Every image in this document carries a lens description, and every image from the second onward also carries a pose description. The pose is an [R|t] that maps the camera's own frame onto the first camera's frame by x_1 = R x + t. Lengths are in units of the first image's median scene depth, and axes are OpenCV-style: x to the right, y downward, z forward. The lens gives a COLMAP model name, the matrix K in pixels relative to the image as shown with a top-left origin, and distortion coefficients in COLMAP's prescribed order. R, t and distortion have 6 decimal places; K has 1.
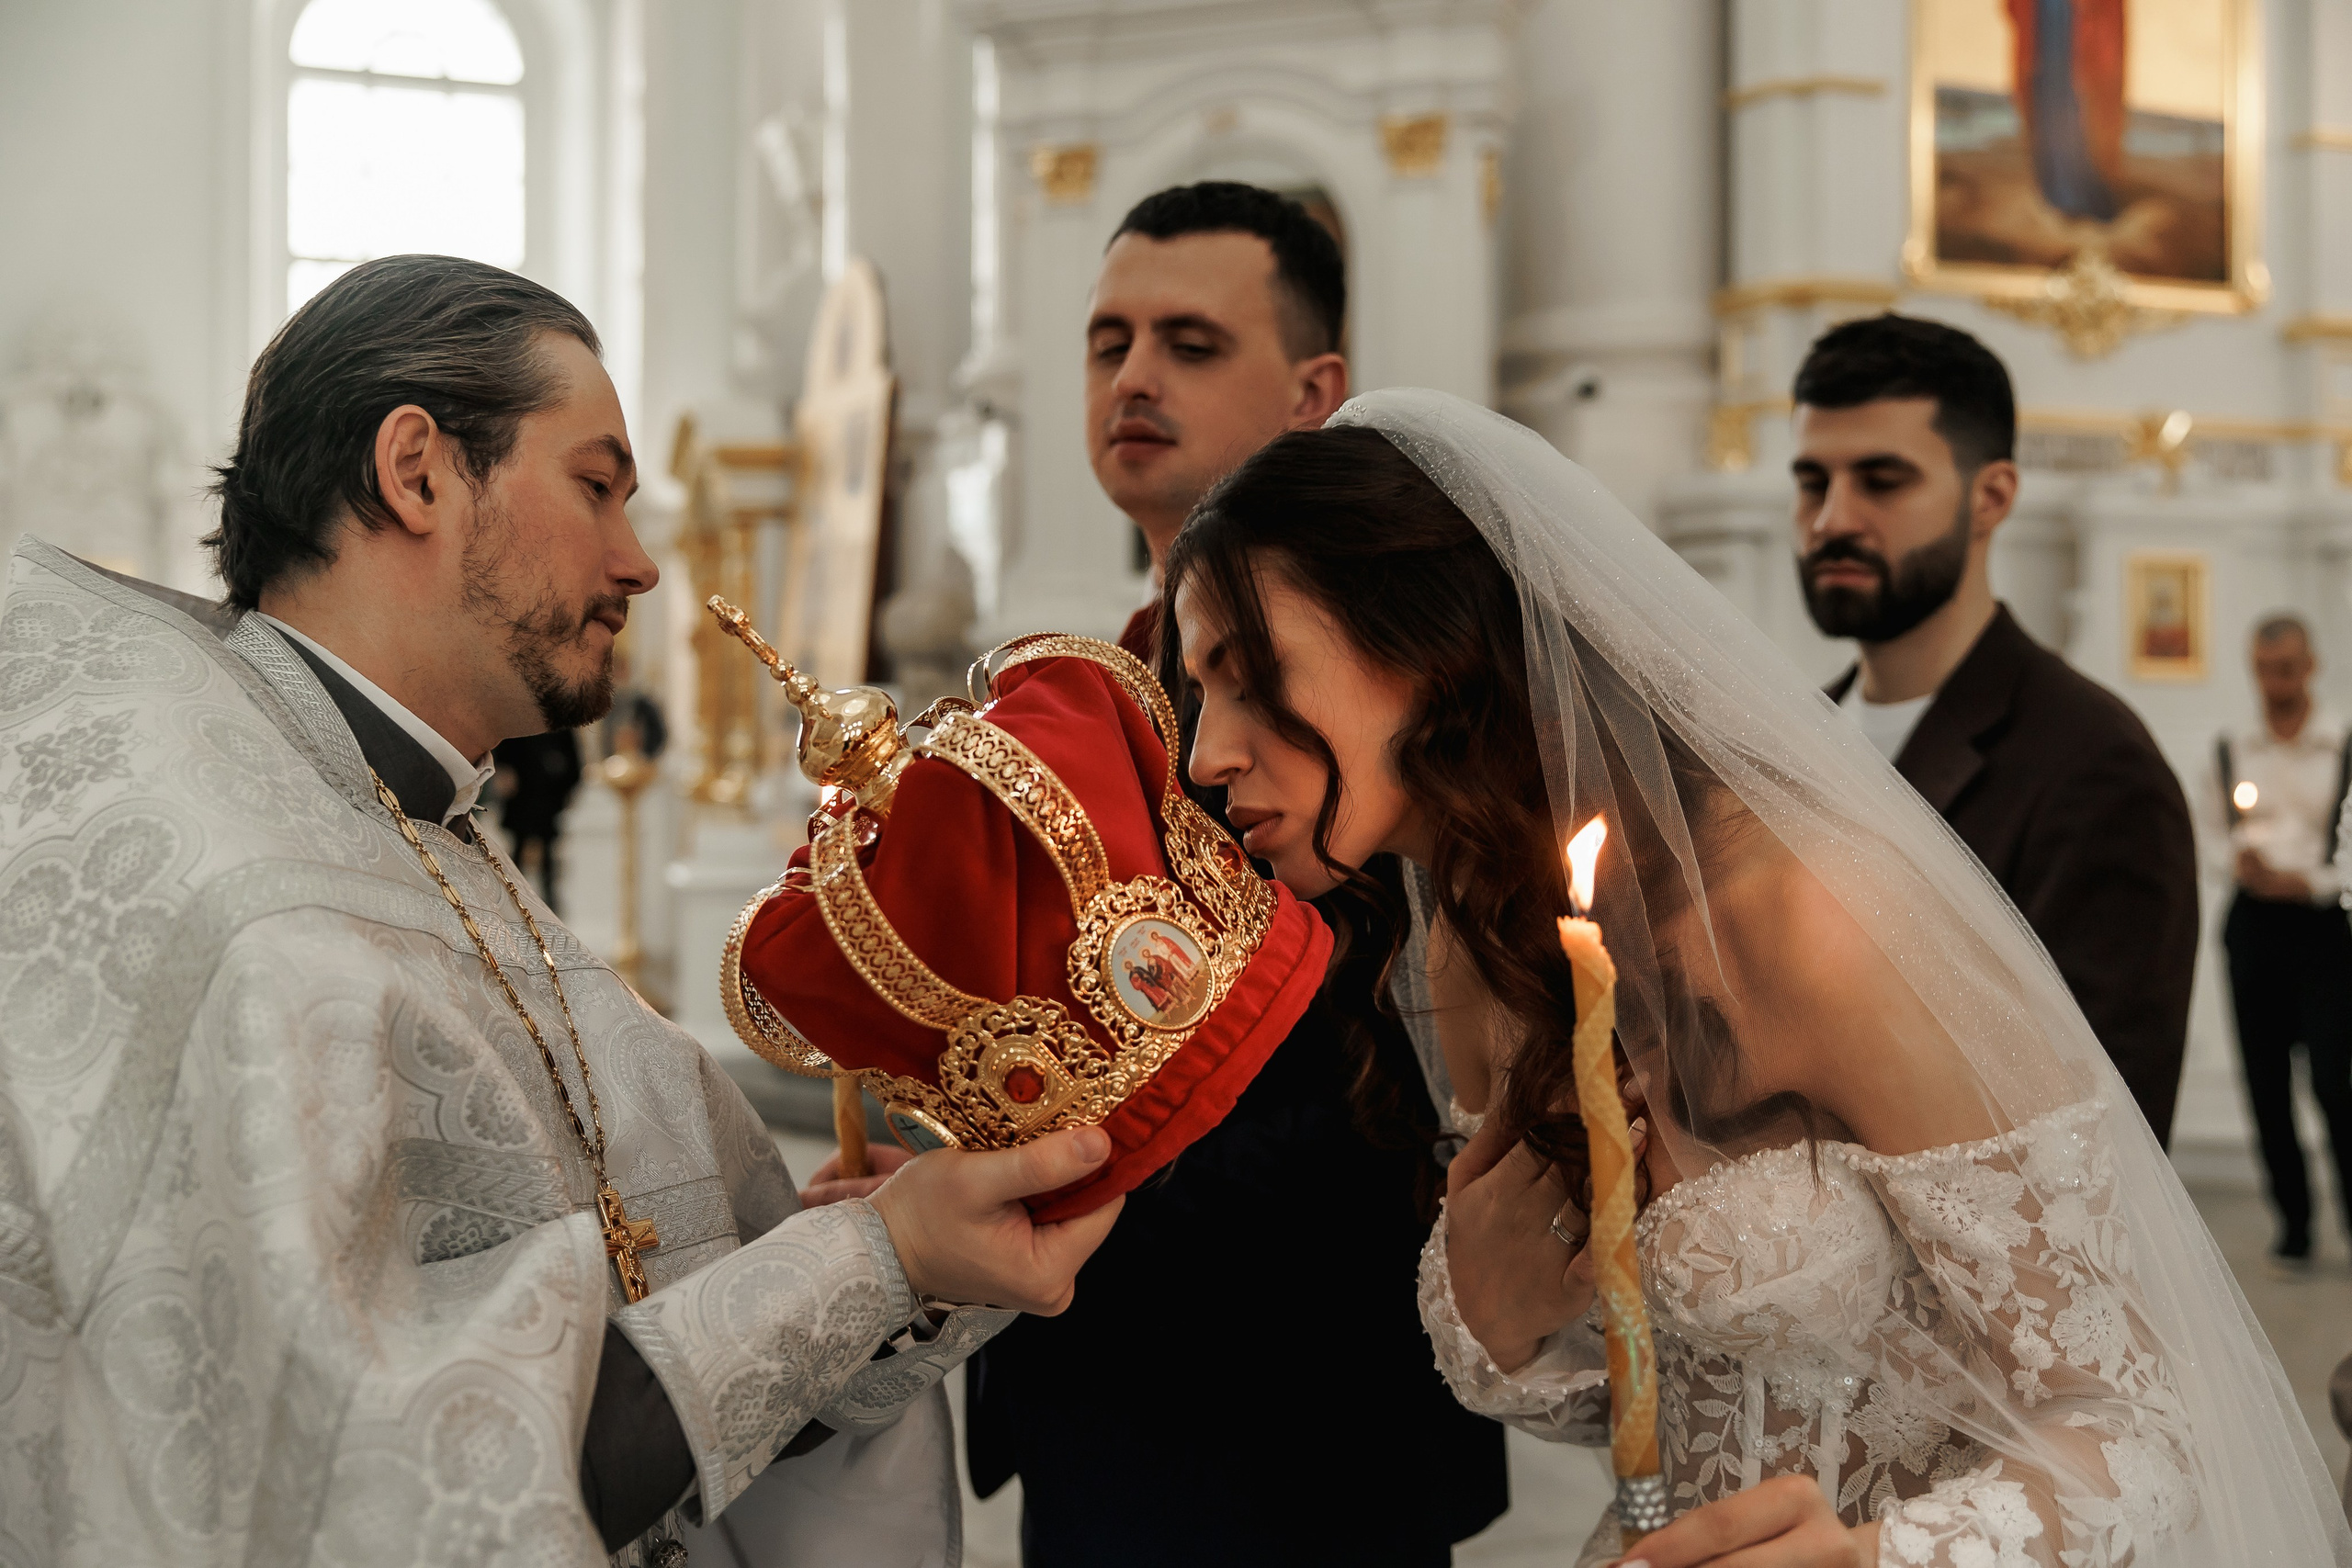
lens RADIAL K [[2799.4, 0, 1169.3], [0, 2799.4, 692.2], [0, 0, 1]] dist [-0.025515, -0.047763]
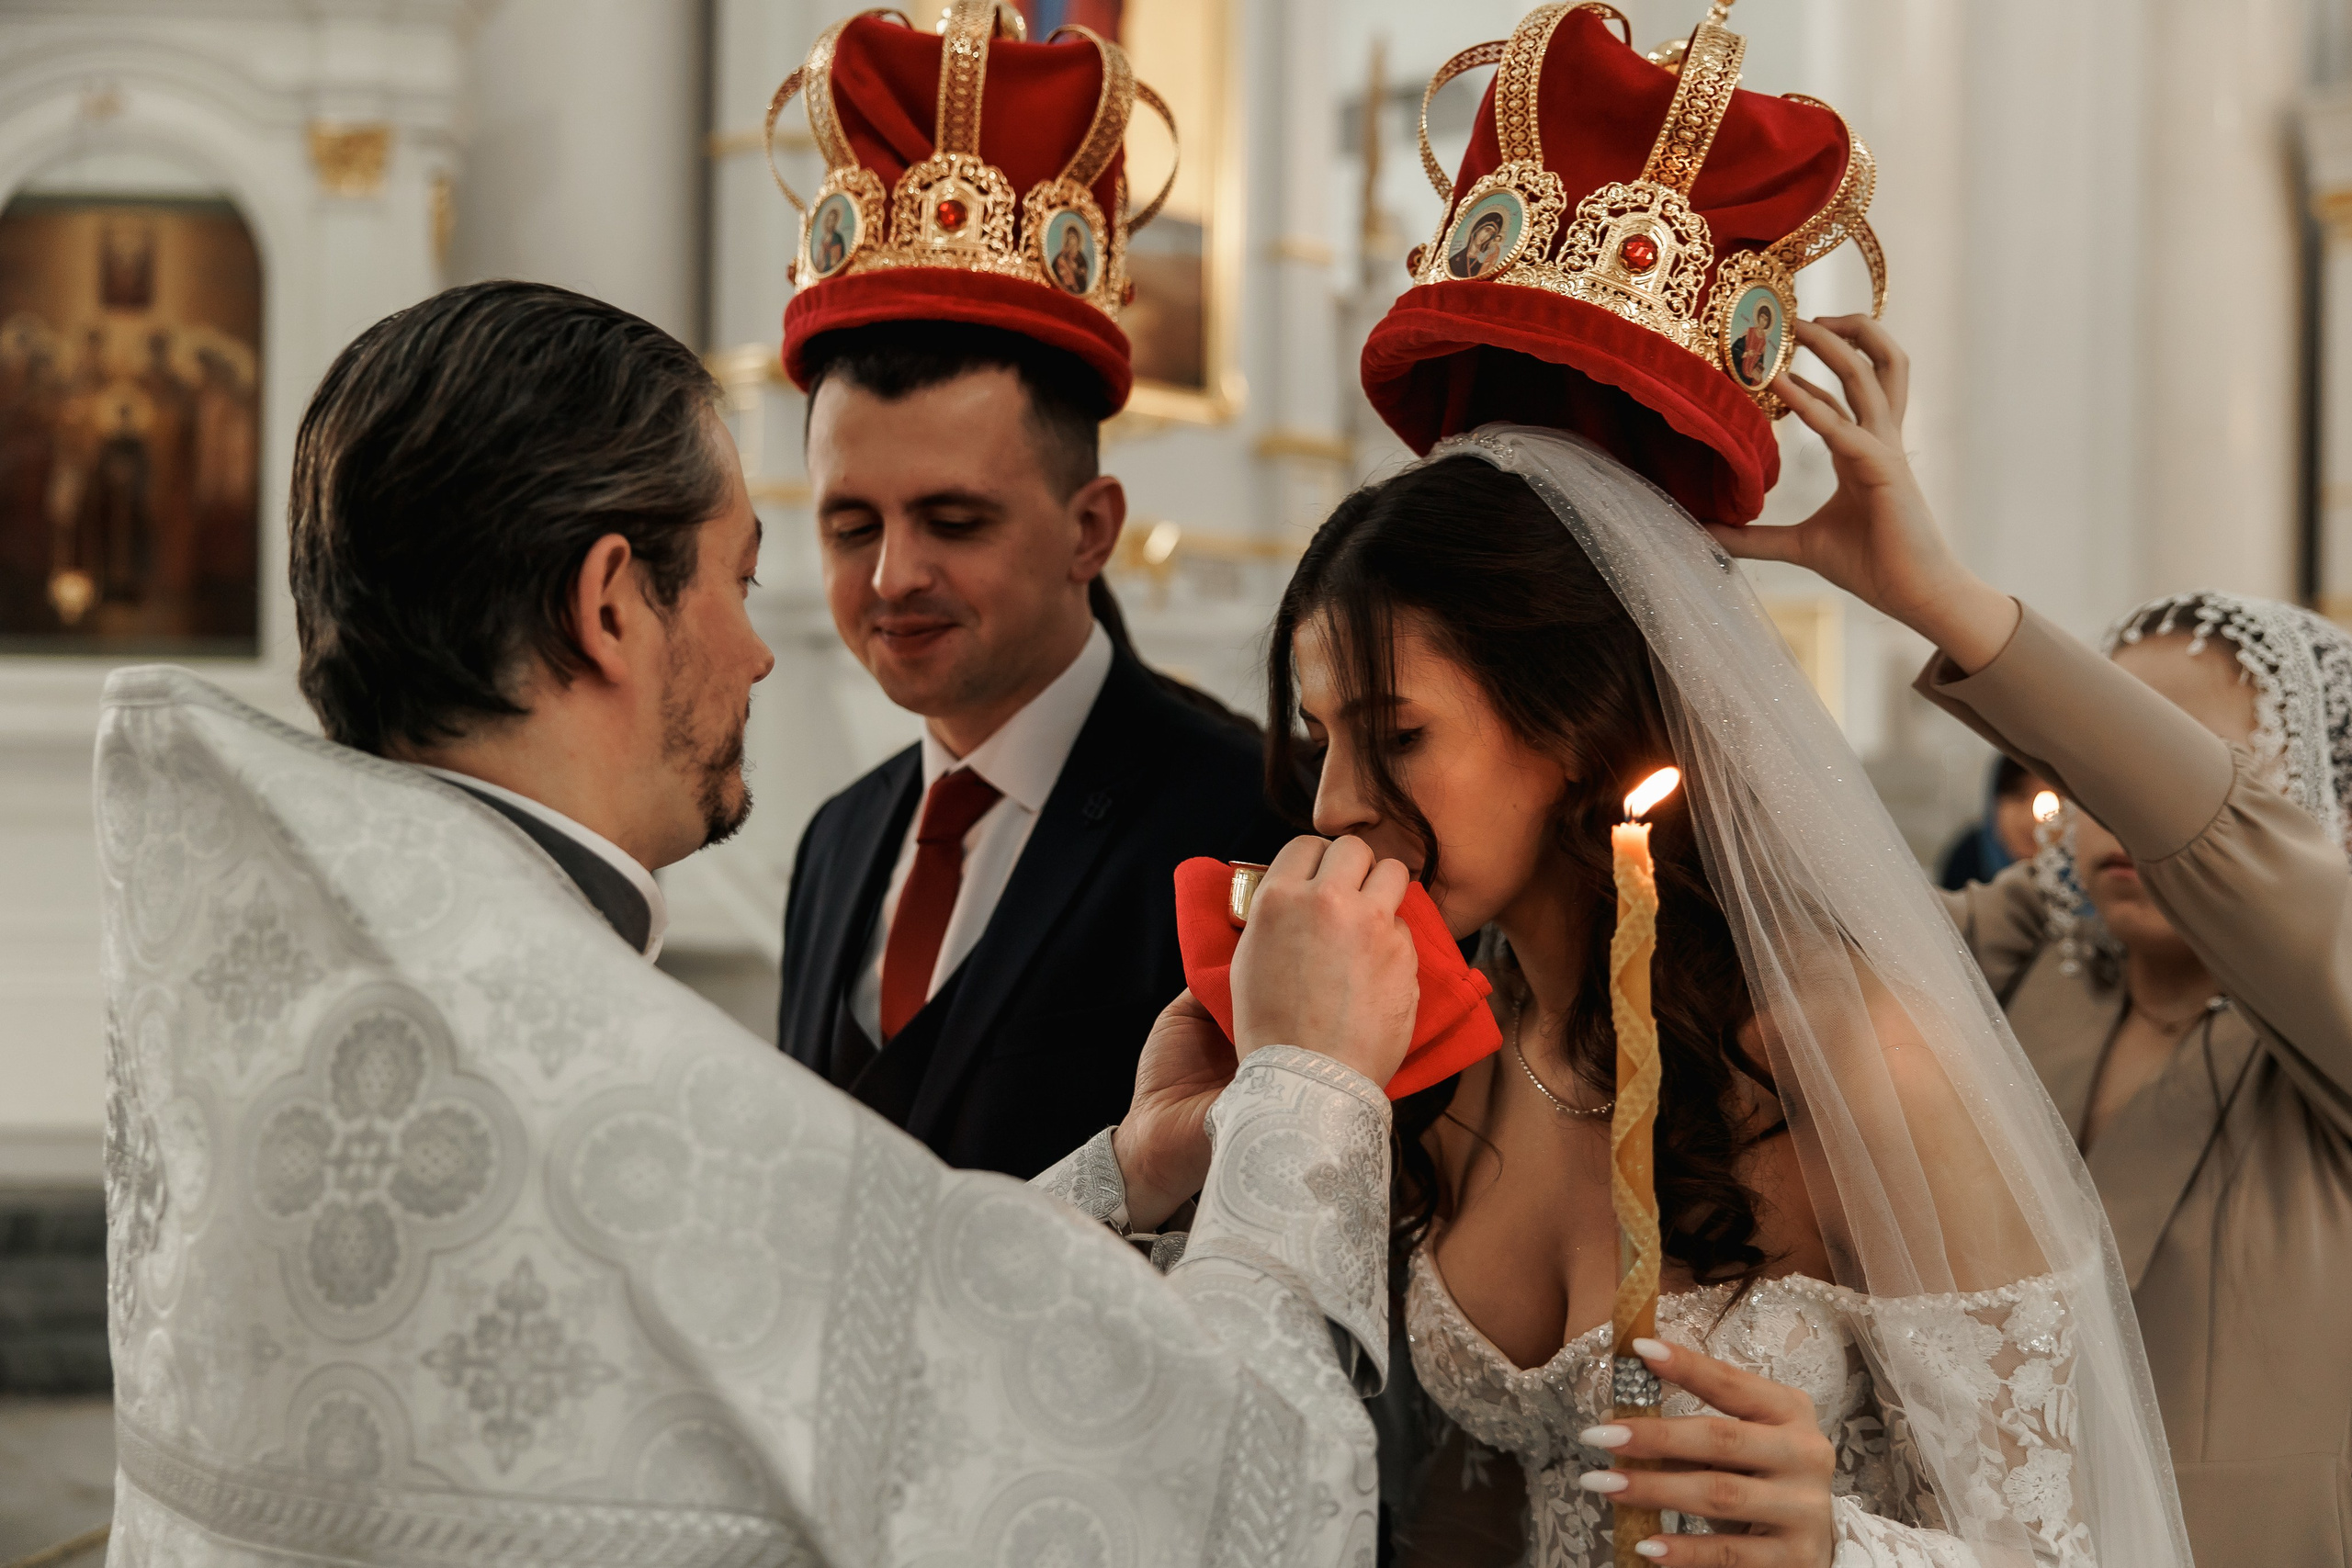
lens RADIAL K [[2962.4, 0, 1230.2], [0, 2962.4, 790.4], [0, 0, 1]] dist [0.314583, -0.990414]
pose [[0.840899, -0.008912, 0.541118, -0.181391], [0.008023, 0.999960, 0.004001, -0.006291], [-0.541132, 0.000977, 0.840937, 0.083009]]
